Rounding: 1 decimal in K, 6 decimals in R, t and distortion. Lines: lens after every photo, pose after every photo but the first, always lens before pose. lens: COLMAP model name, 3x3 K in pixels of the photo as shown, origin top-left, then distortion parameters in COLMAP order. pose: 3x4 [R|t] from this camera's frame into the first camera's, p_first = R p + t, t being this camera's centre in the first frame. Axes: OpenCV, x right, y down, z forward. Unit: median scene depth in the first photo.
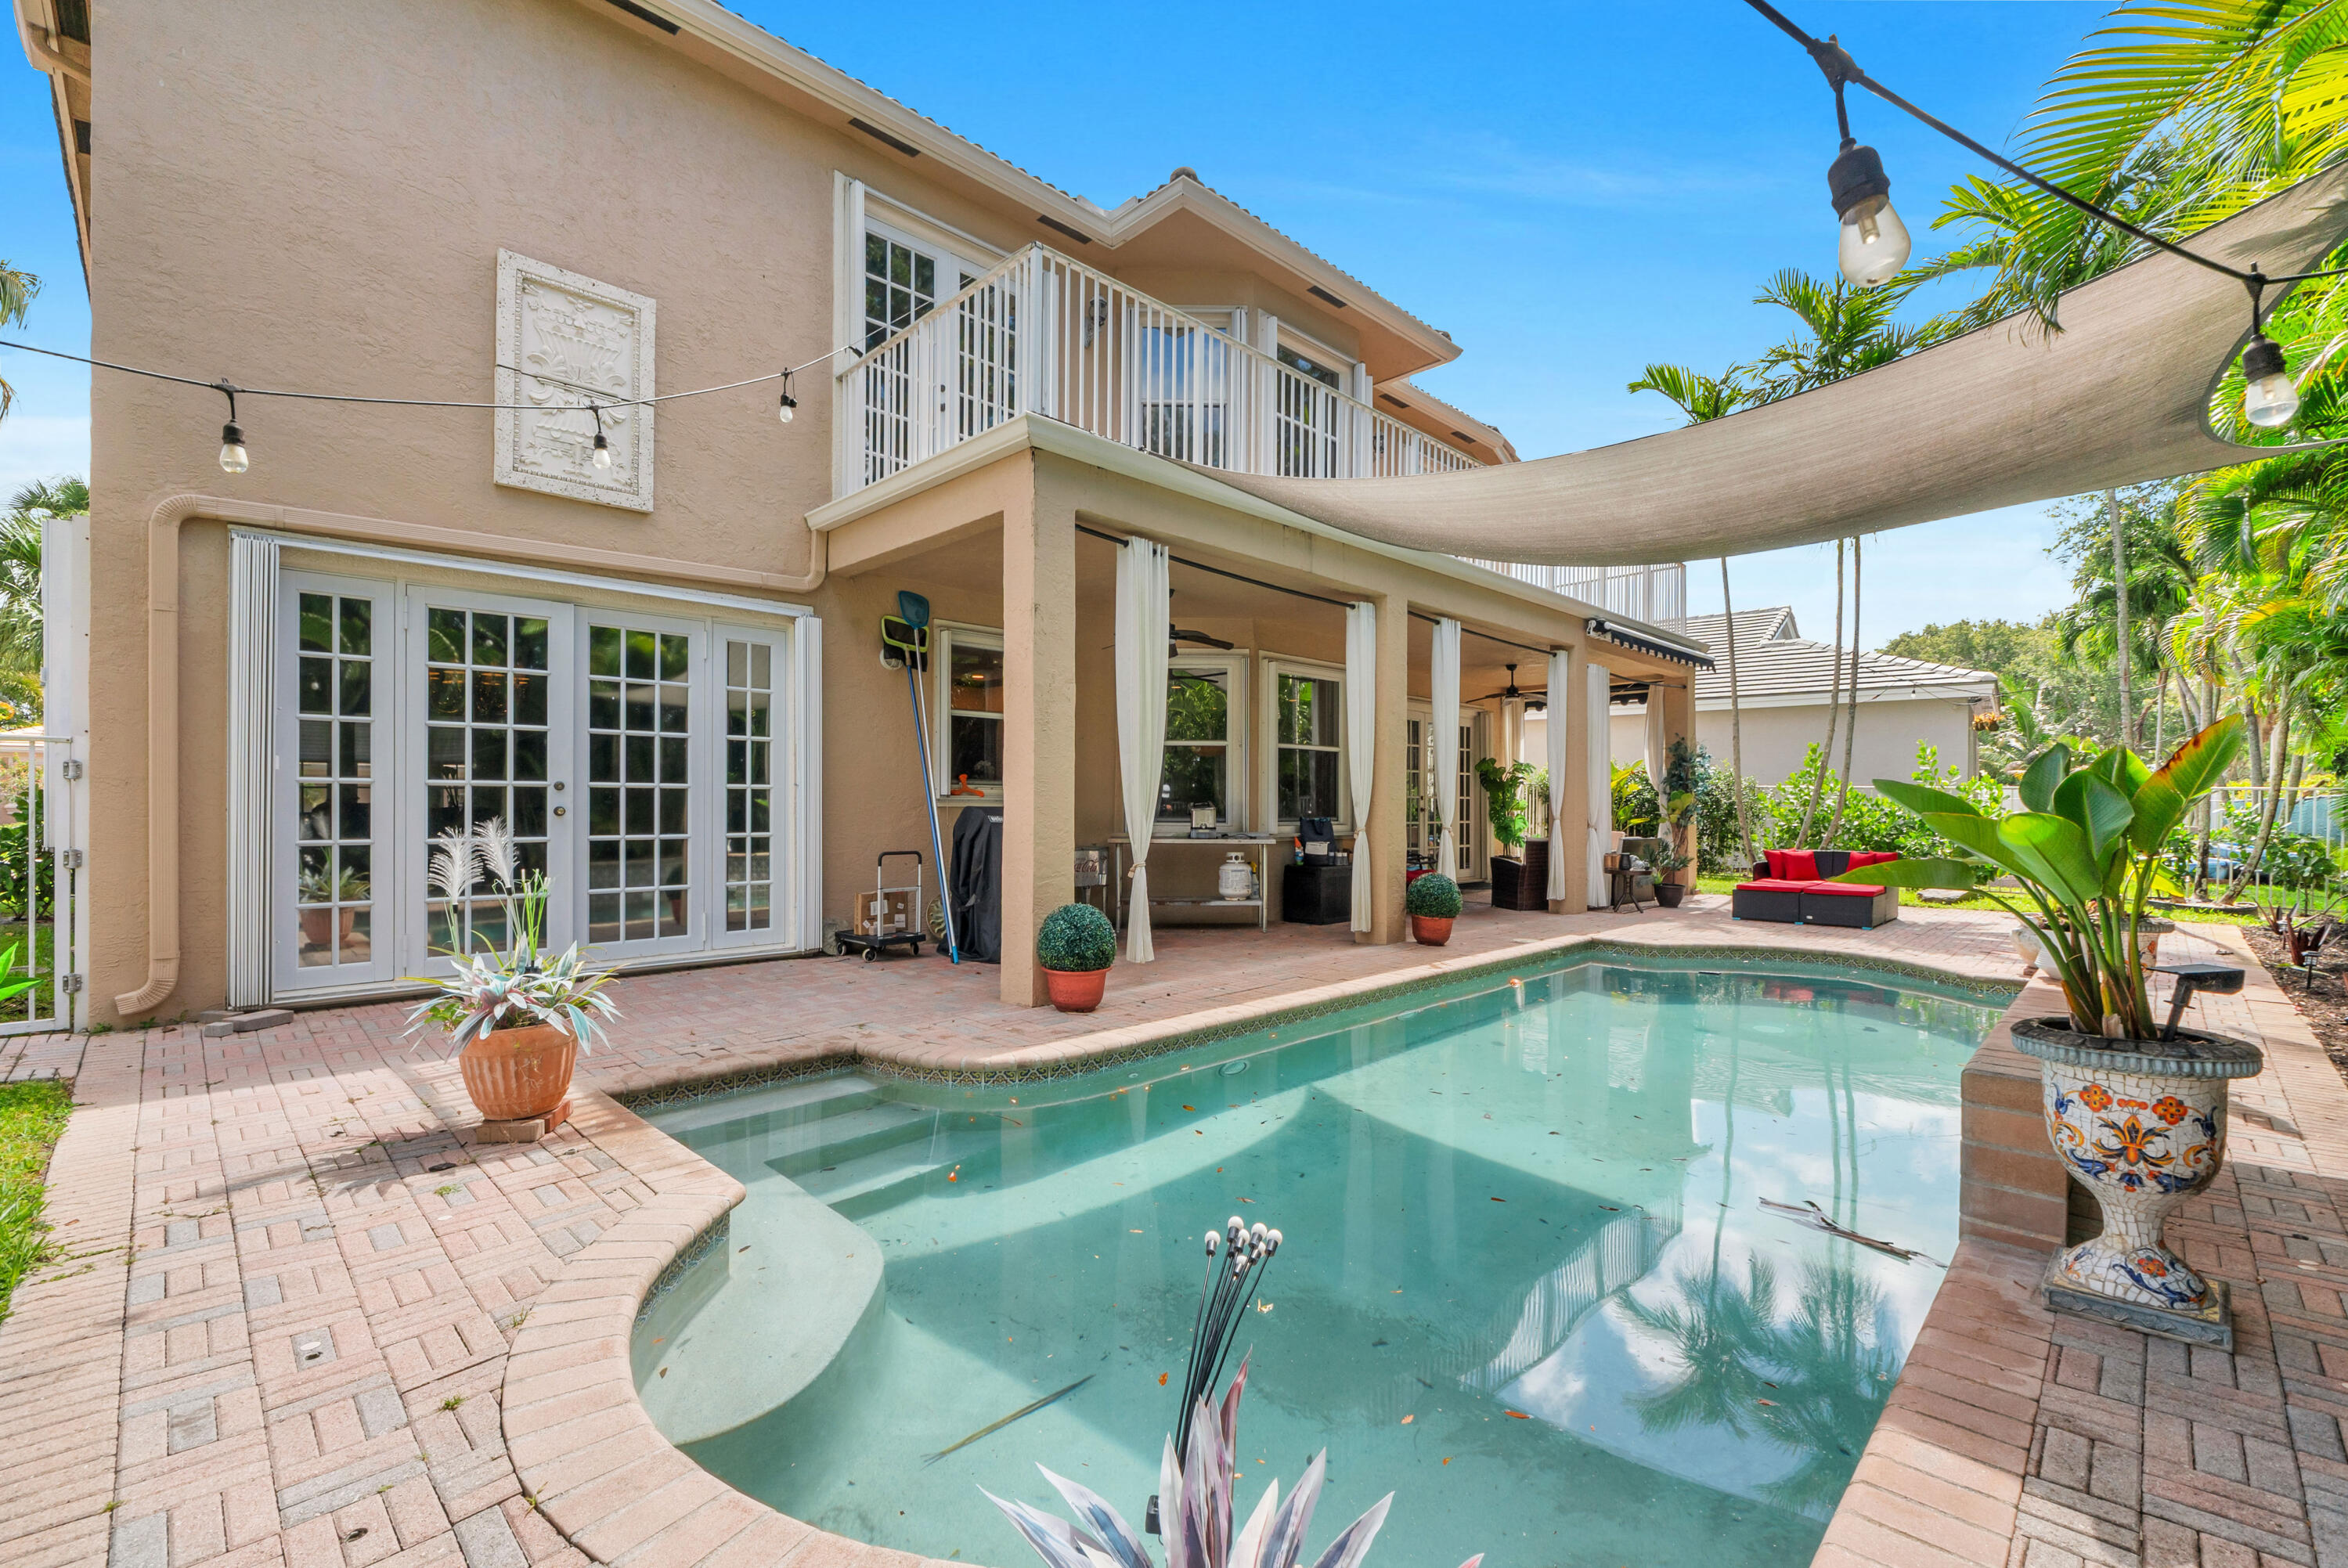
lens RADIAL K [[1007.4, 0, 1177.2], [0, 1007.4, 803.9], [0, 0, 1]] dist [-0.007741, 0.000248]
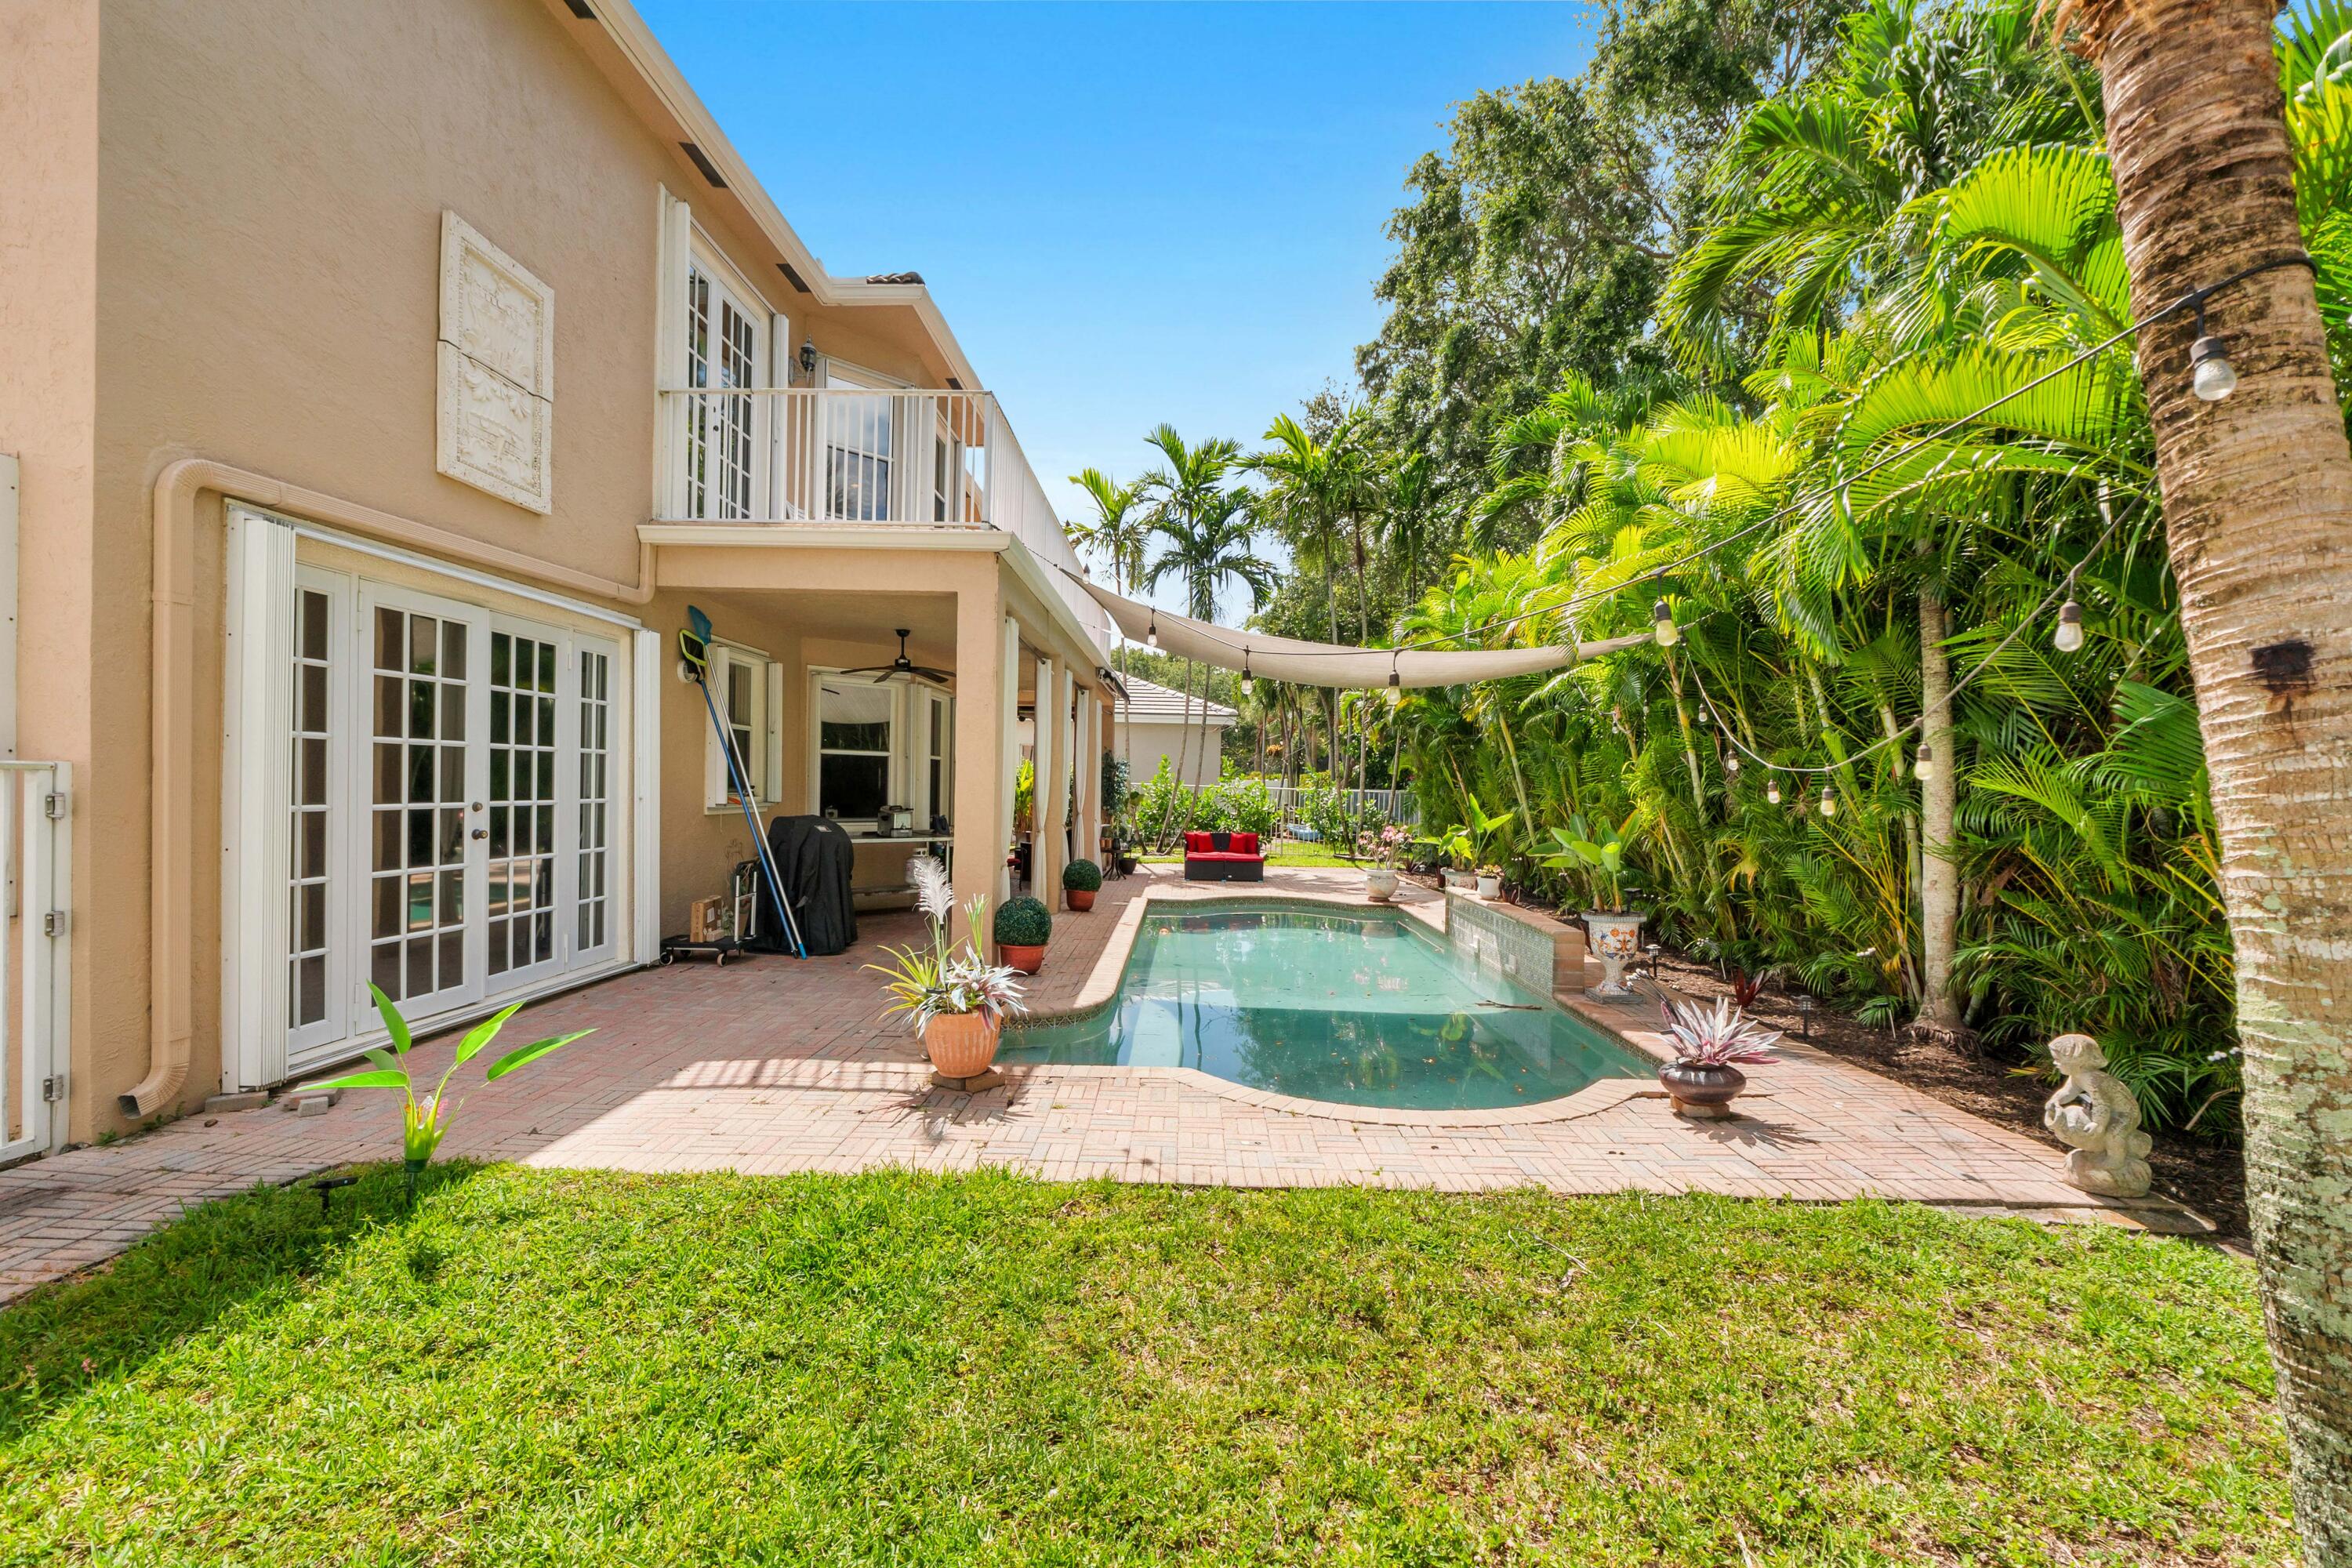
lens RADIAL K [[987.5, 0, 1173.5], [0, 987.5, 797.1], [0, 0, 1]] dist [-0.007814, -0.000272]
pose [[0.728351, 0.002364, 0.685200, -0.740080], [-0.016749, 0.999757, 0.014355, -0.048305], [-0.685000, -0.021932, 0.728213, -0.088287]]
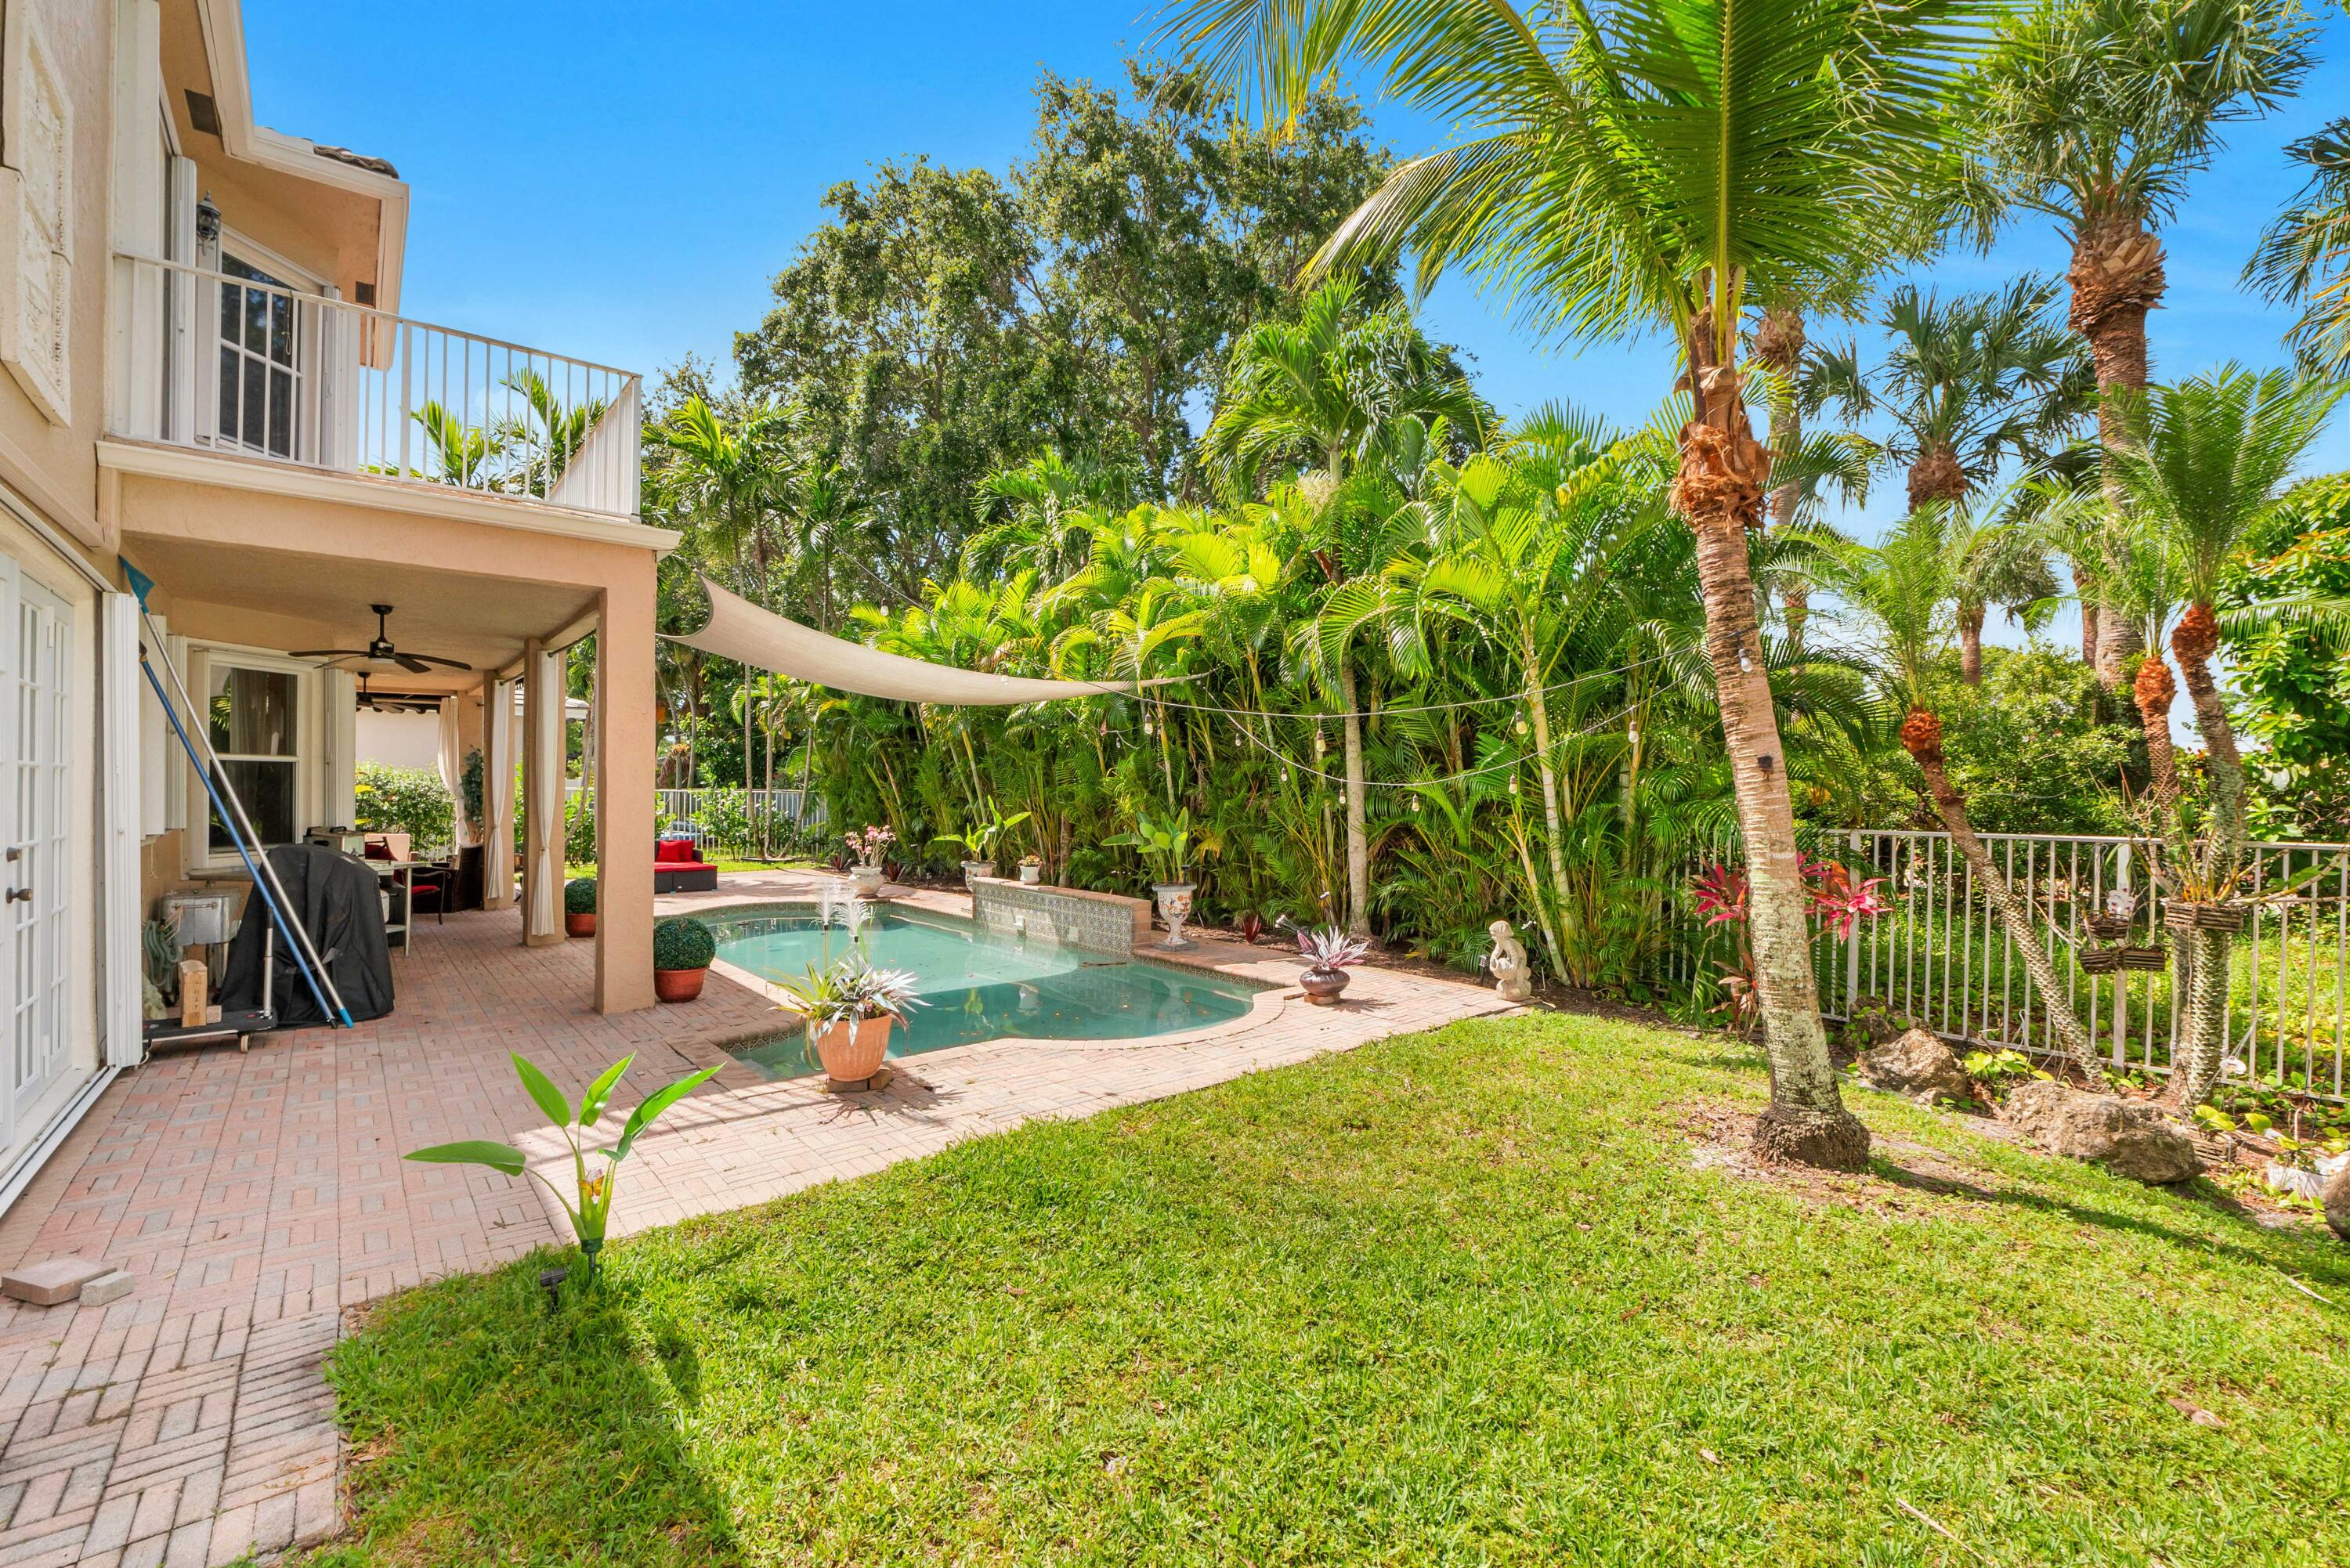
lens RADIAL K [[986.6, 0, 1170.8], [0, 986.6, 783.6], [0, 0, 1]] dist [-0.007814, -0.000272]
pose [[0.102257, 0.001205, 0.994757, -1.097012], [-0.004173, 0.999991, -0.000782, -0.061842], [-0.994749, -0.004071, 0.102261, 0.218152]]
